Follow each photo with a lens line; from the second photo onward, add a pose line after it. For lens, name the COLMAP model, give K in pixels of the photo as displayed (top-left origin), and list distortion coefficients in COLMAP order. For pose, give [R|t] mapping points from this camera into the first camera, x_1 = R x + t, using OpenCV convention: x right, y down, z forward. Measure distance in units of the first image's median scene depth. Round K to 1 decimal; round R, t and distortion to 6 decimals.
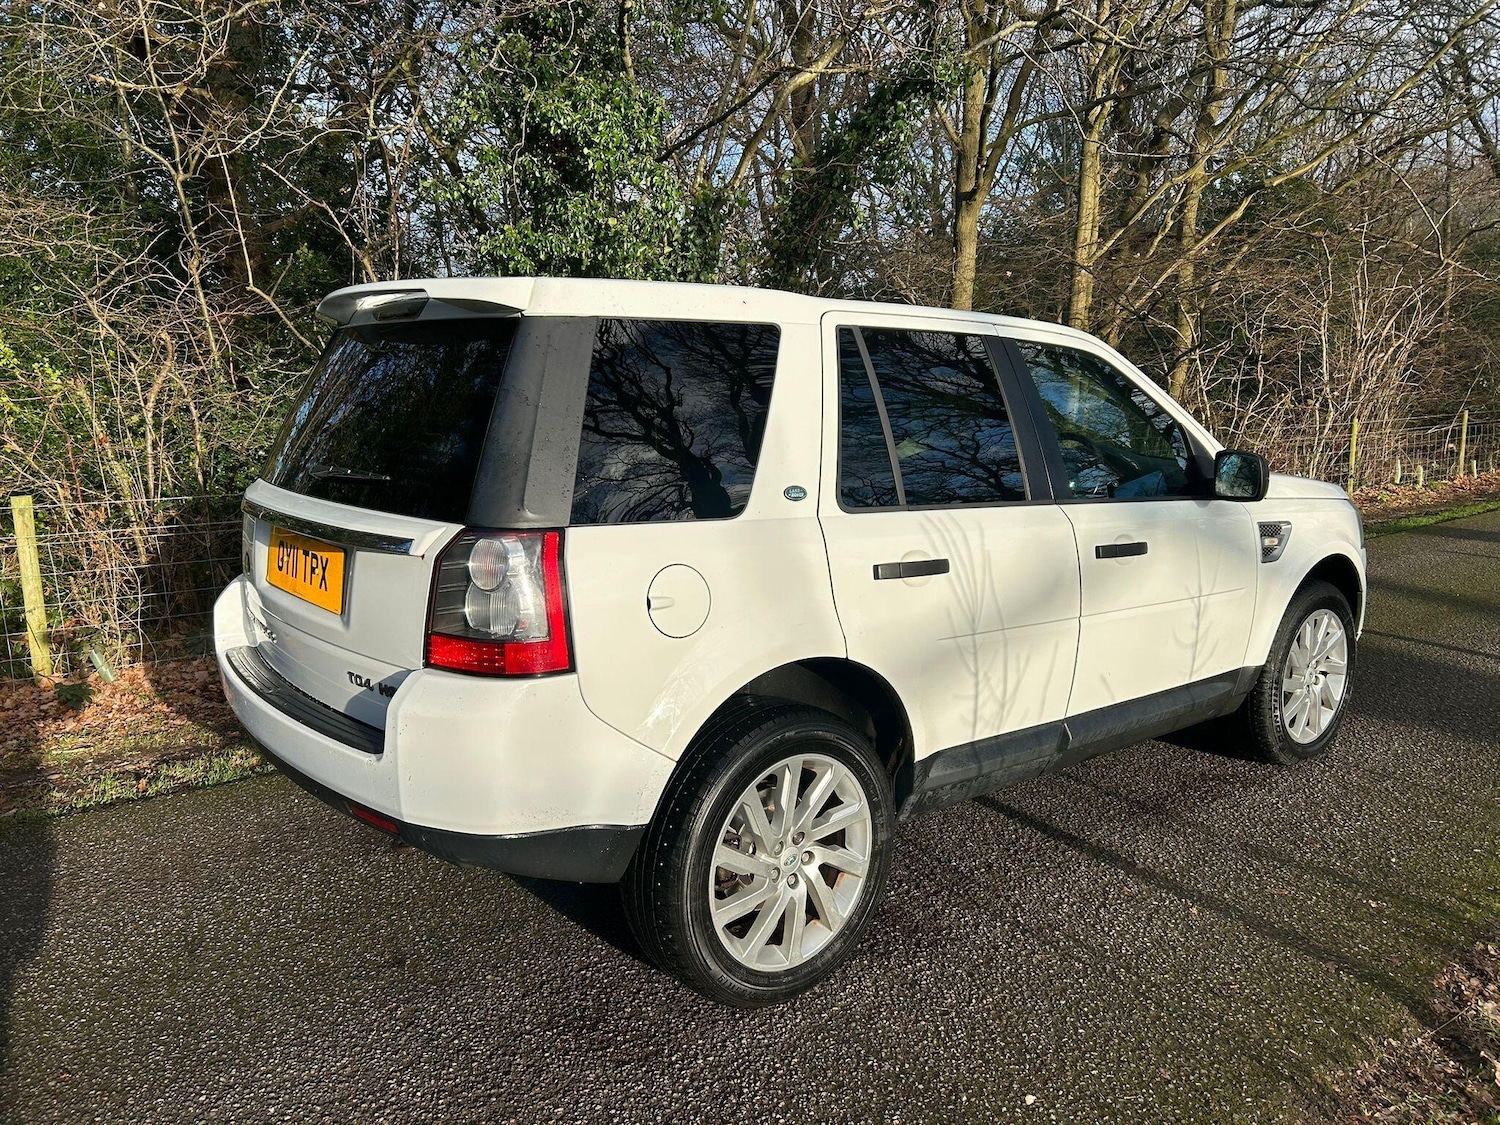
lens RADIAL K [[1115.8, 0, 753.8], [0, 1115.8, 577.4], [0, 0, 1]] dist [0.051705, -0.055306]
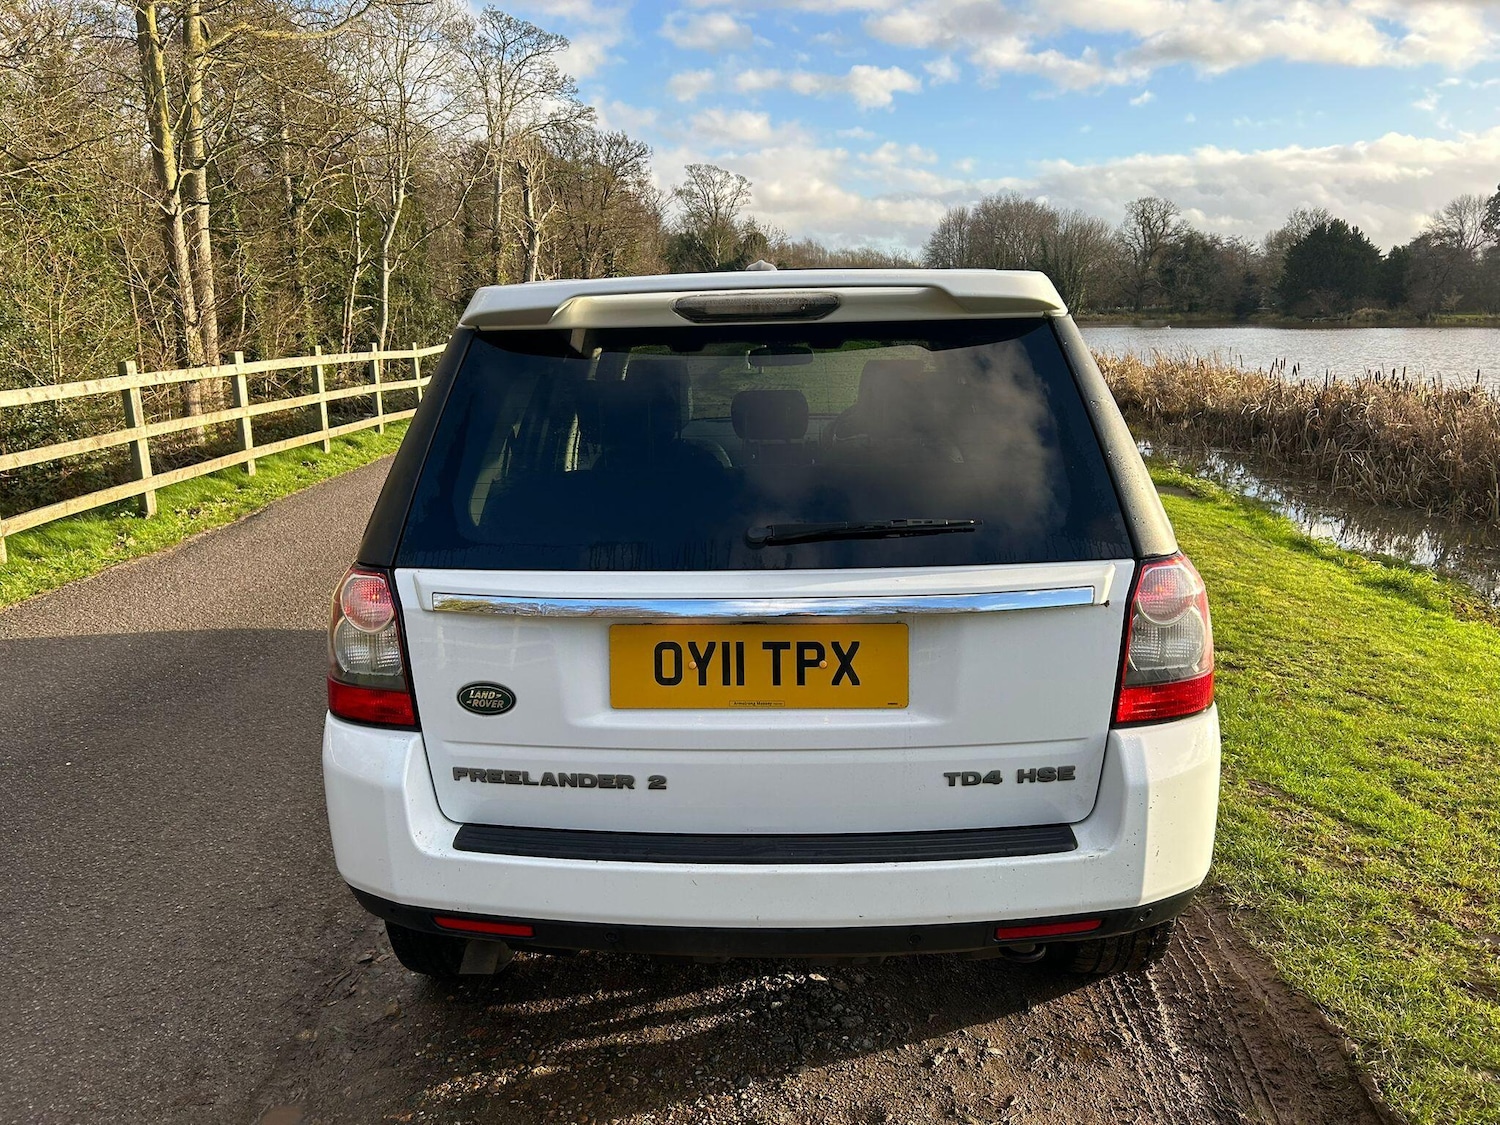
lens RADIAL K [[1115.8, 0, 744.2], [0, 1115.8, 564.5], [0, 0, 1]] dist [0.051705, -0.055306]
pose [[0.670533, -0.172949, 0.721439, -0.890930], [0.155857, 0.983585, 0.090934, -0.137119], [-0.725323, 0.051467, 0.686482, 0.495960]]
